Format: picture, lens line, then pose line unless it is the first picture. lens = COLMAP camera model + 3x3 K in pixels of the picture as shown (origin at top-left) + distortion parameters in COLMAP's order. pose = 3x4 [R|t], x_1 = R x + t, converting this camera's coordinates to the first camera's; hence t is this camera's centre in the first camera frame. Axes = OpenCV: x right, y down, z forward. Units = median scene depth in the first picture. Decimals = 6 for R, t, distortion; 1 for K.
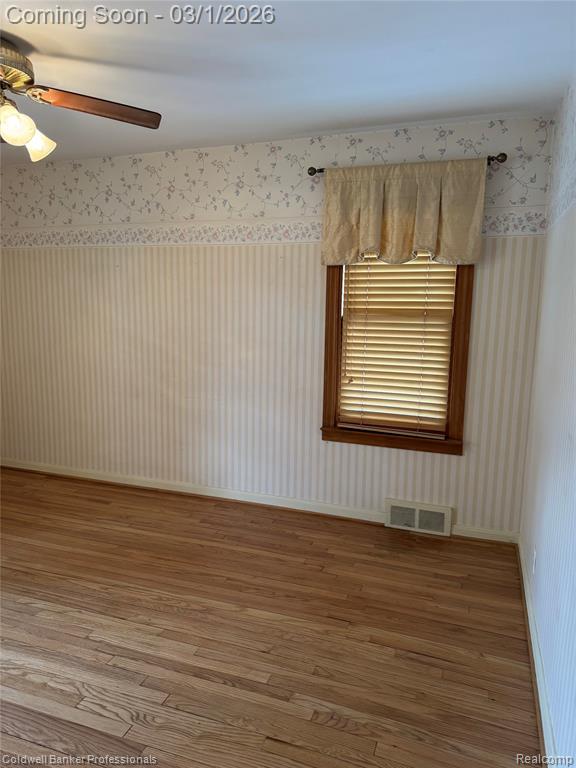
lens RADIAL K [[536.9, 0, 292.3], [0, 536.9, 387.8], [0, 0, 1]] dist [0.035306, -0.043213]
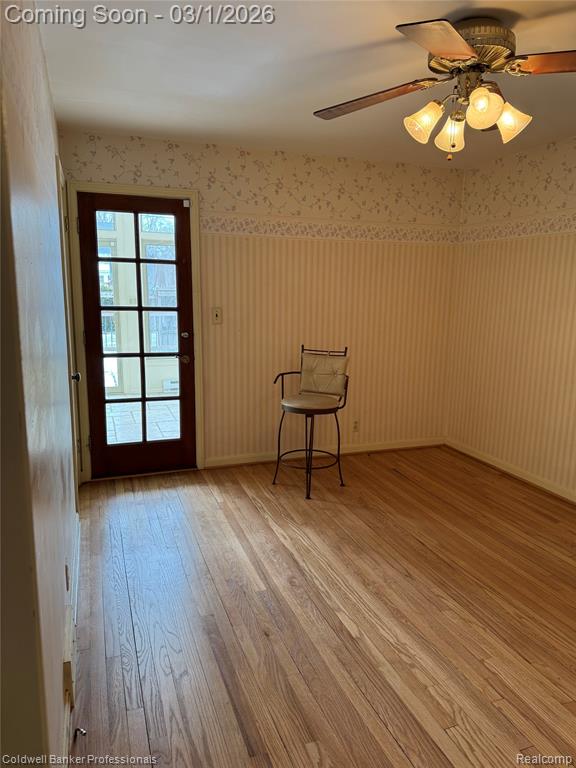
lens RADIAL K [[536.9, 0, 287.8], [0, 536.9, 386.4], [0, 0, 1]] dist [0.035306, -0.043213]
pose [[0.627484, 0.128523, -0.767949, 0.054221], [-0.119139, 0.990517, 0.068424, -0.021321], [0.769461, 0.048558, 0.636846, 0.135019]]
